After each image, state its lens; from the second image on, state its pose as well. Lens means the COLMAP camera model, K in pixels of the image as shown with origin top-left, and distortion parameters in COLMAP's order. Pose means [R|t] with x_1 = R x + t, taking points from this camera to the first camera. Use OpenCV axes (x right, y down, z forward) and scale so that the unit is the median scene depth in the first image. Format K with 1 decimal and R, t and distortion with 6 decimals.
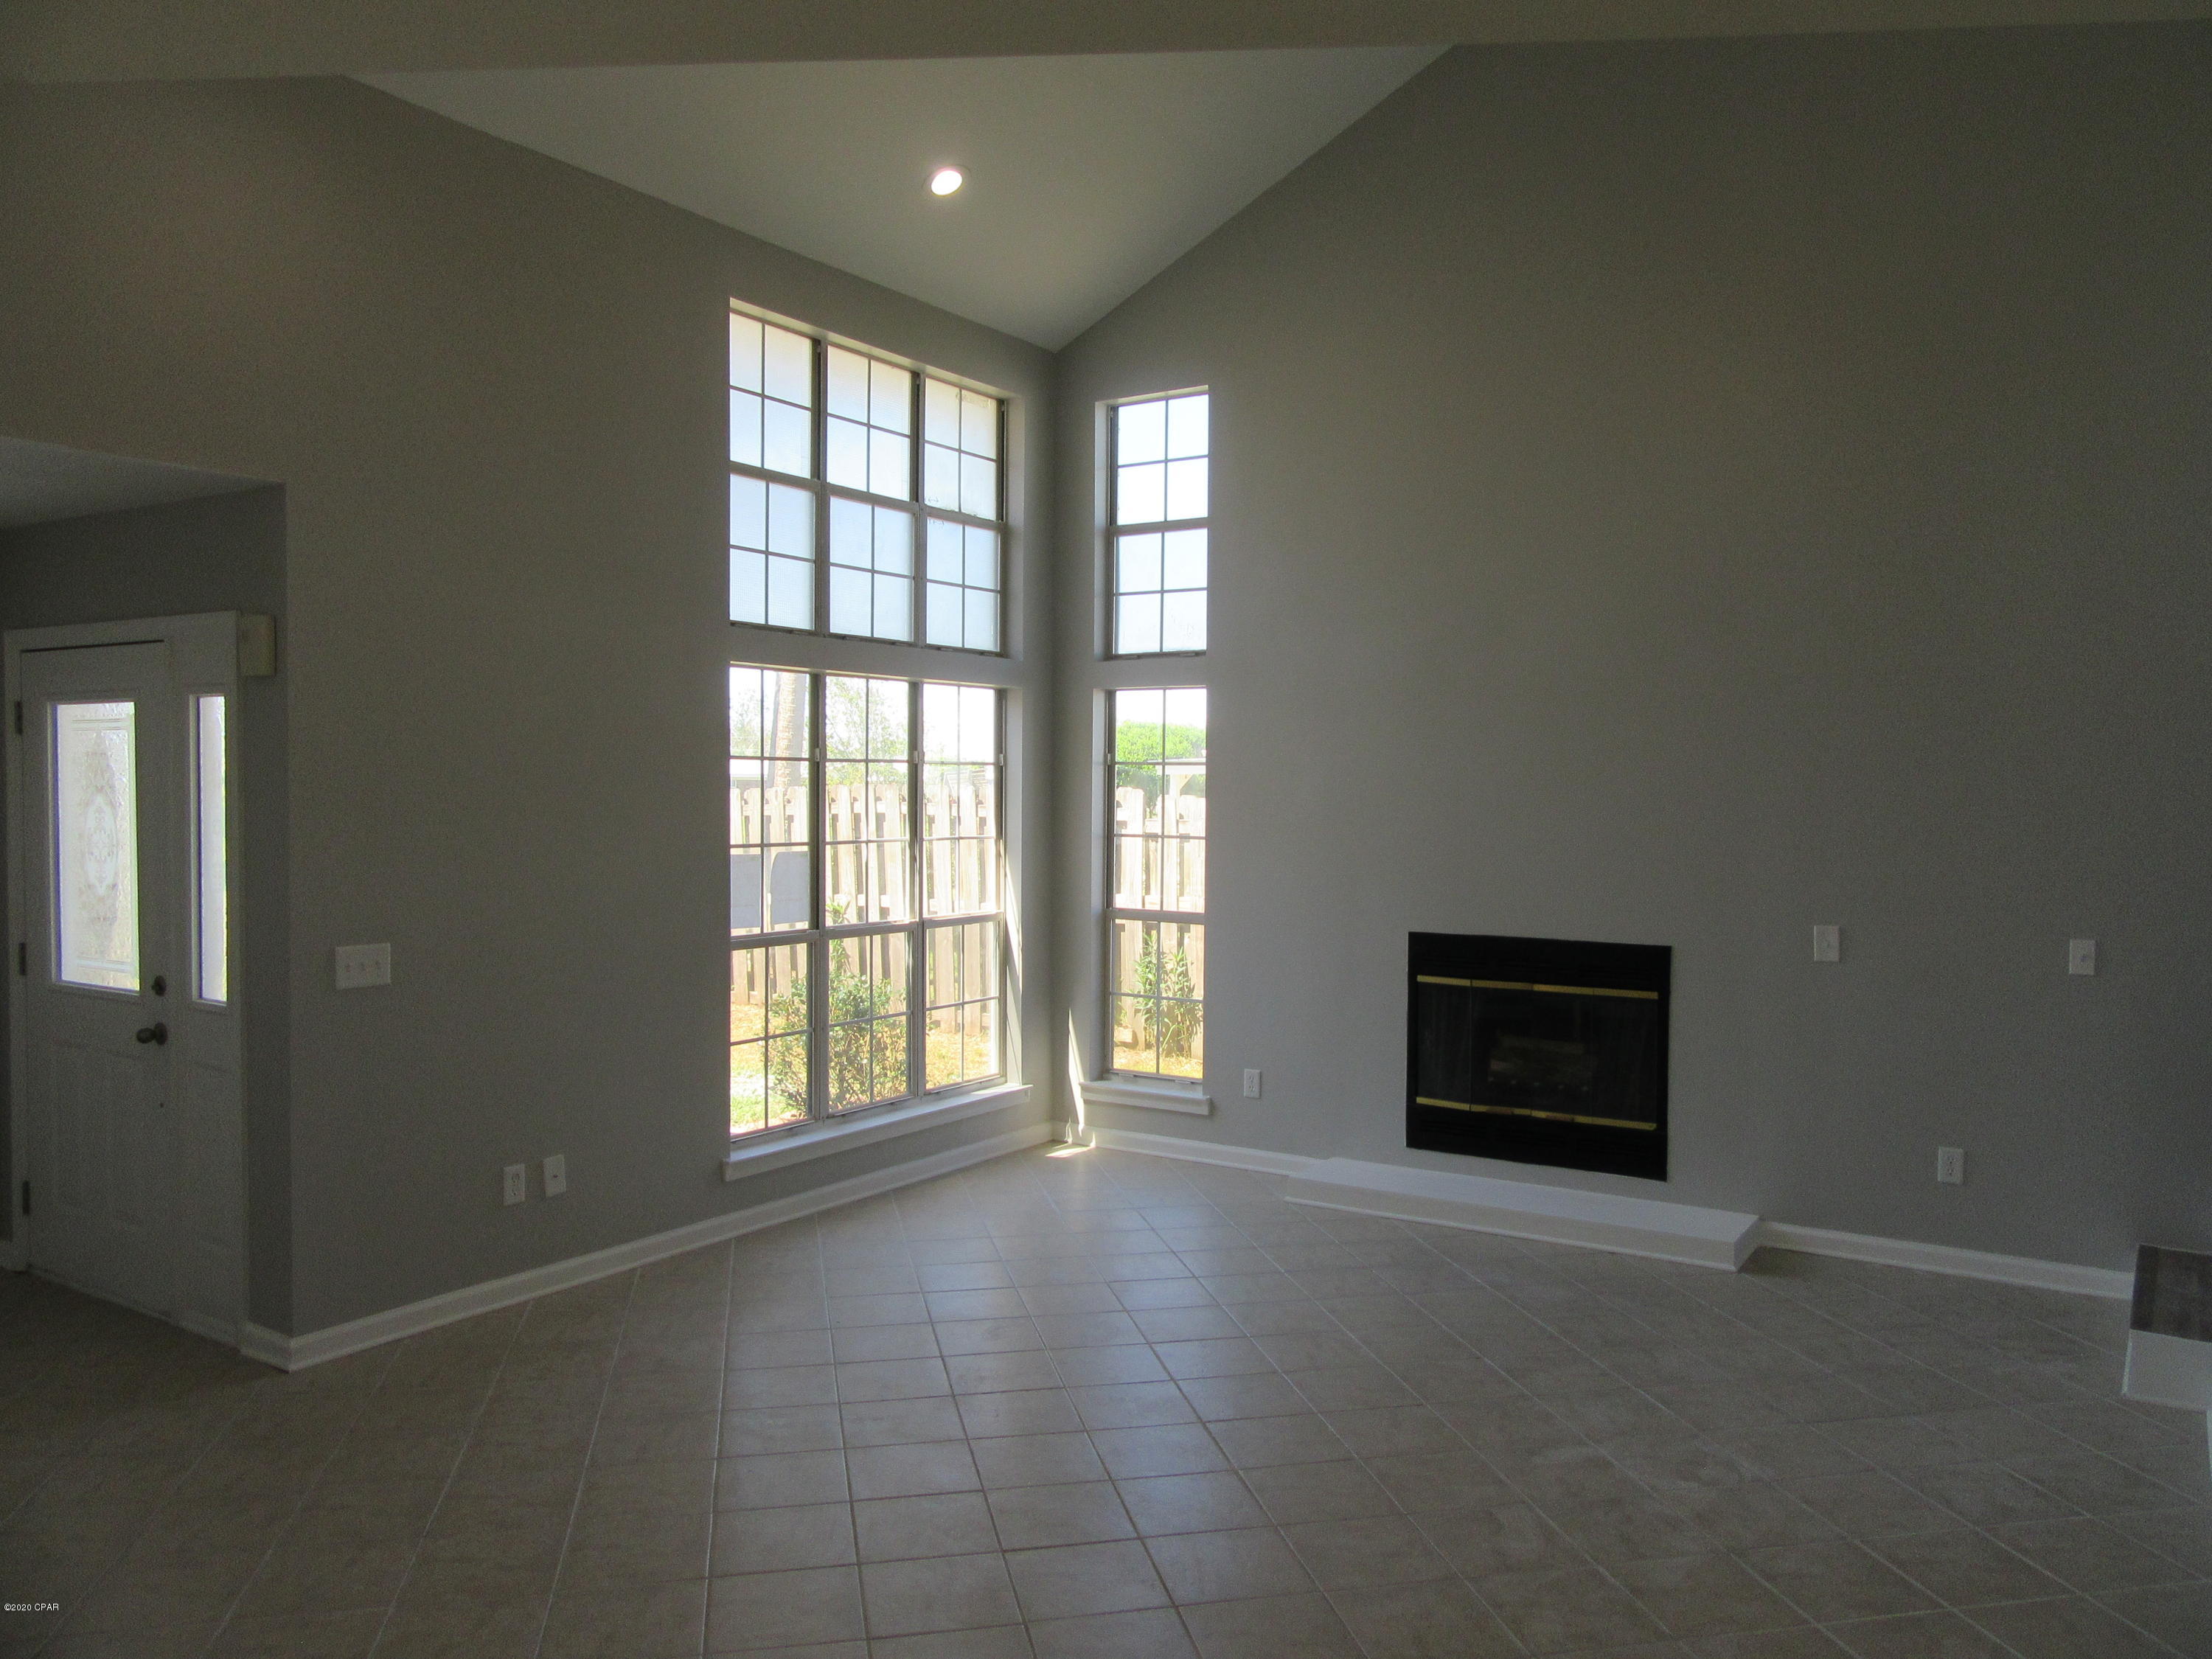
lens RADIAL K [[1633.5, 0, 1104.2], [0, 1633.5, 833.4], [0, 0, 1]] dist [-0.017268, 0.018245]
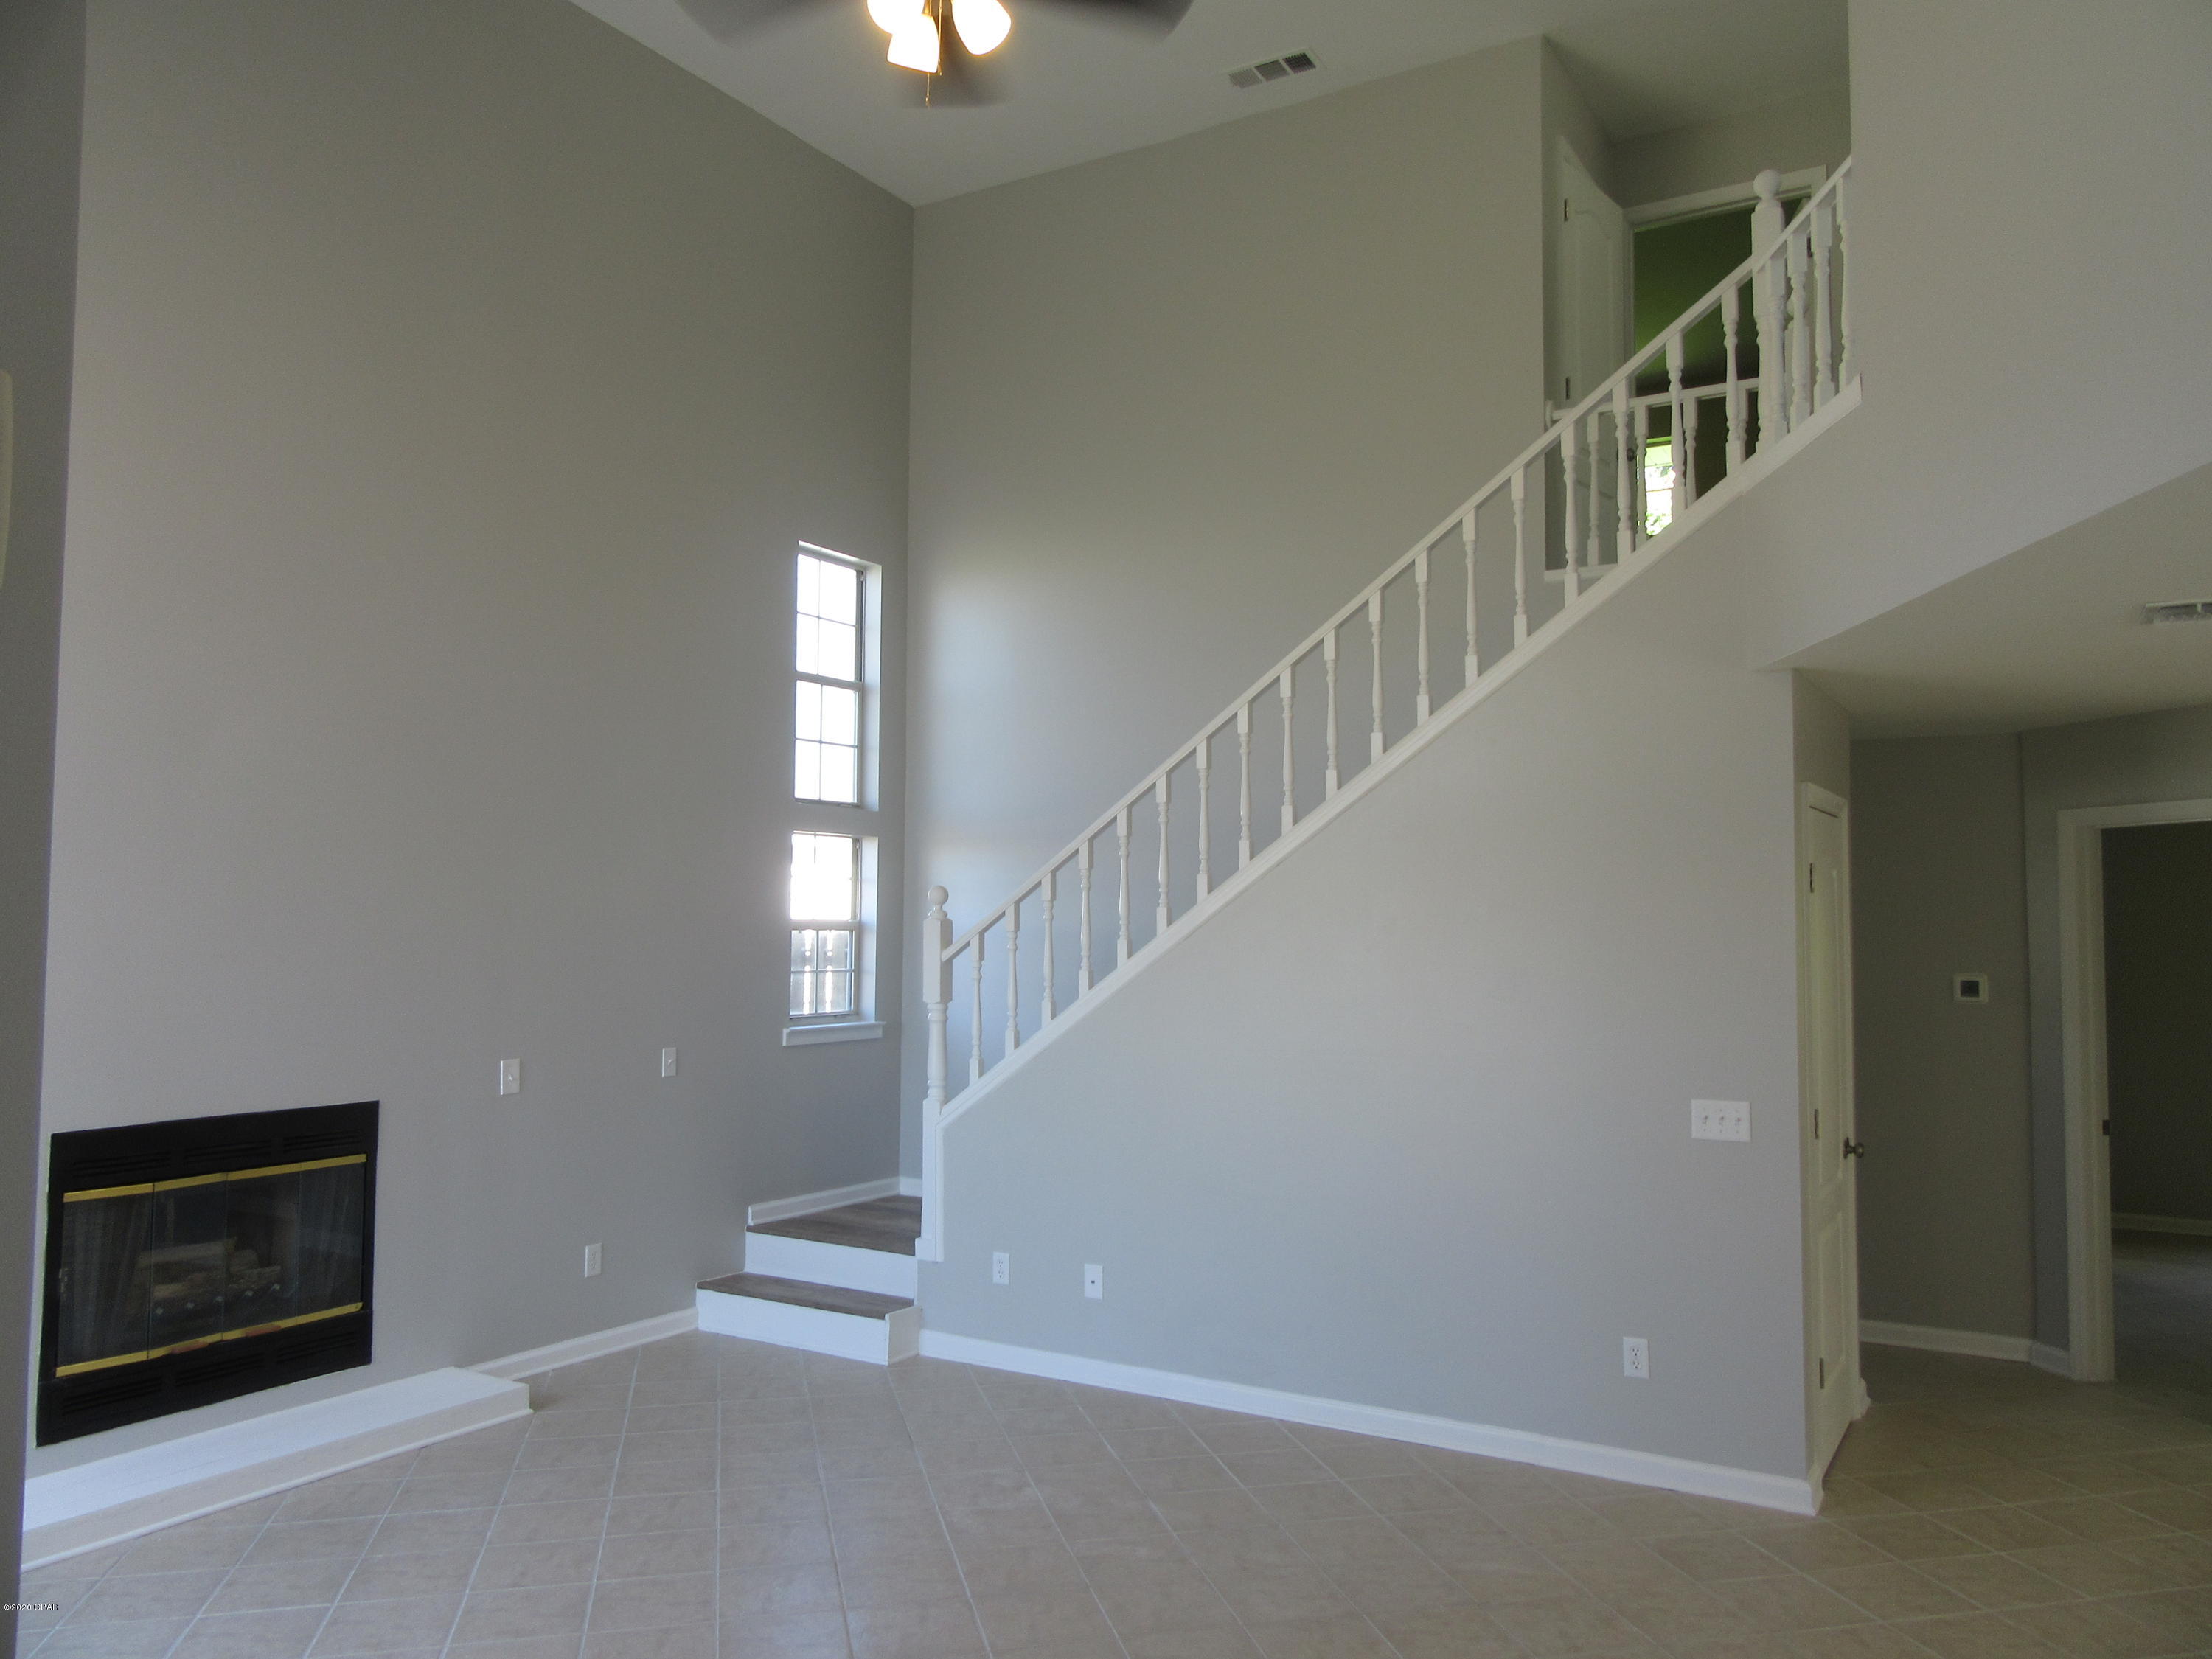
lens RADIAL K [[1633.5, 0, 1103.2], [0, 1633.5, 826.9], [0, 0, 1]] dist [-0.017268, 0.018245]
pose [[-0.028257, 0.054004, 0.998141, -0.546613], [0.023643, 0.998296, -0.053343, -0.024418], [-0.999321, 0.022092, -0.029486, 0.574708]]
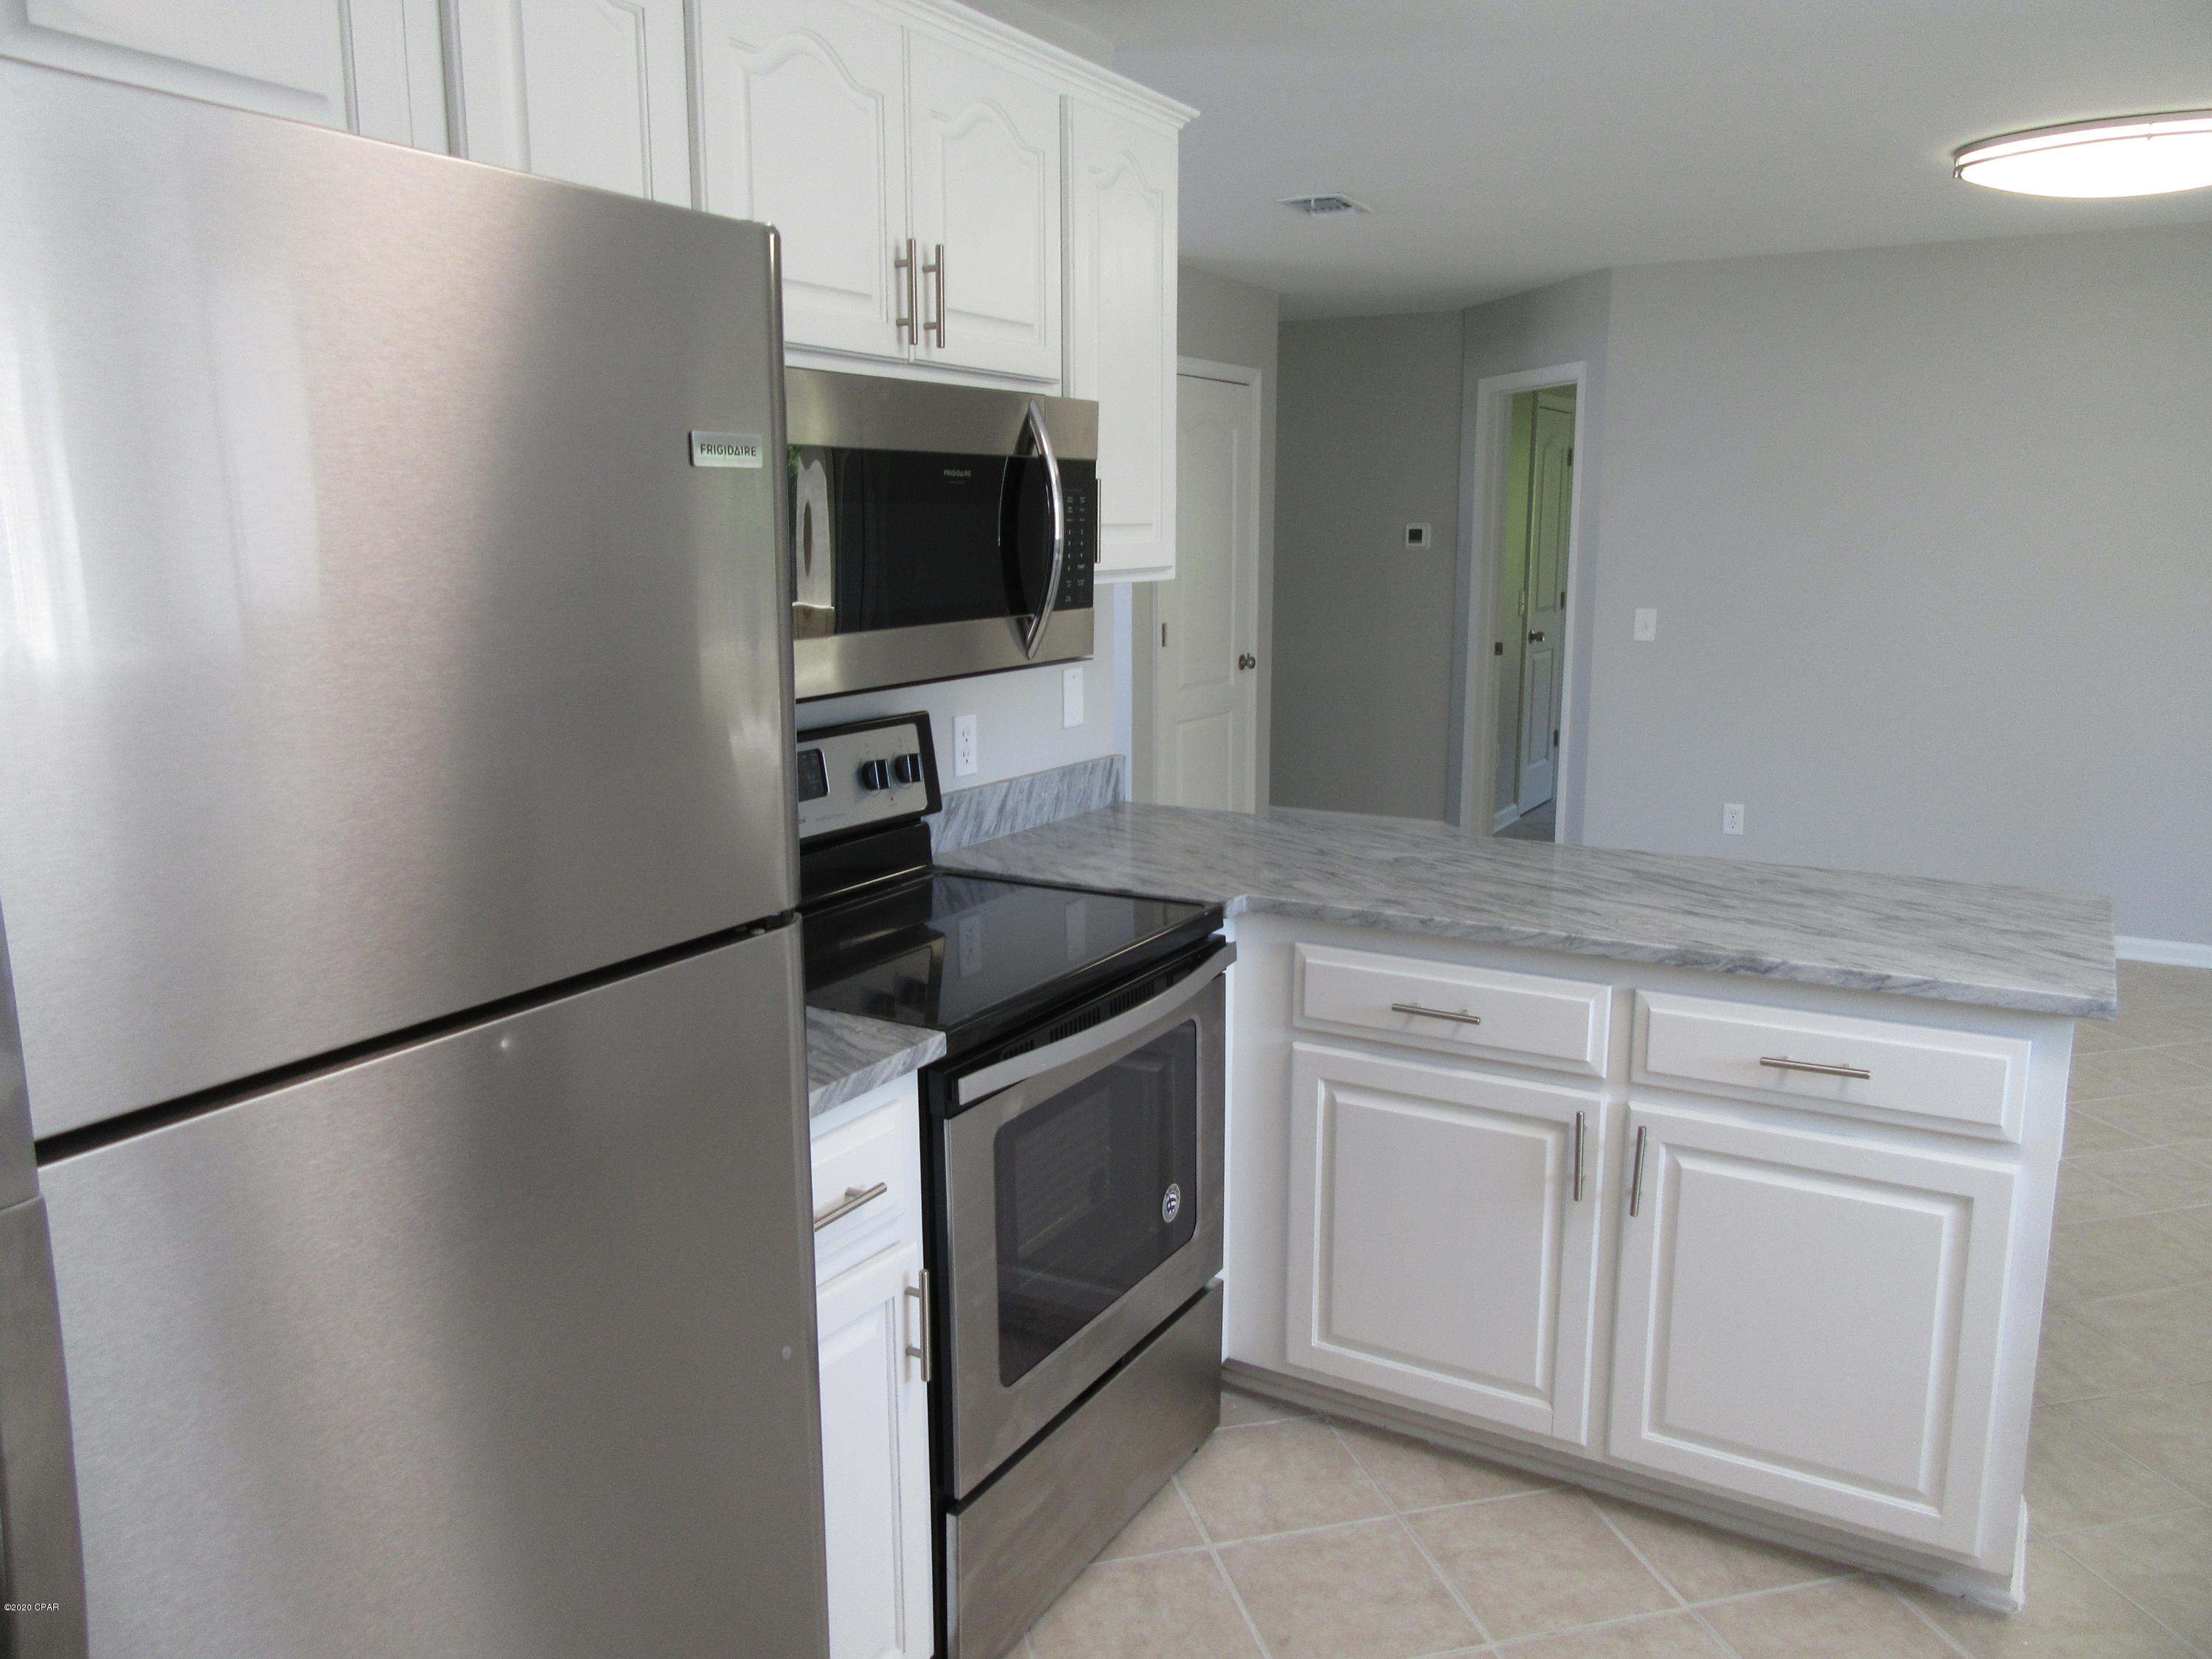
lens RADIAL K [[1633.5, 0, 1103.6], [0, 1633.5, 831.0], [0, 0, 1]] dist [-0.017268, 0.018245]
pose [[-0.054133, -0.191910, 0.979918, -0.746680], [0.036661, 0.980314, 0.194013, 0.006558], [-0.997860, 0.046427, -0.046032, 0.299494]]
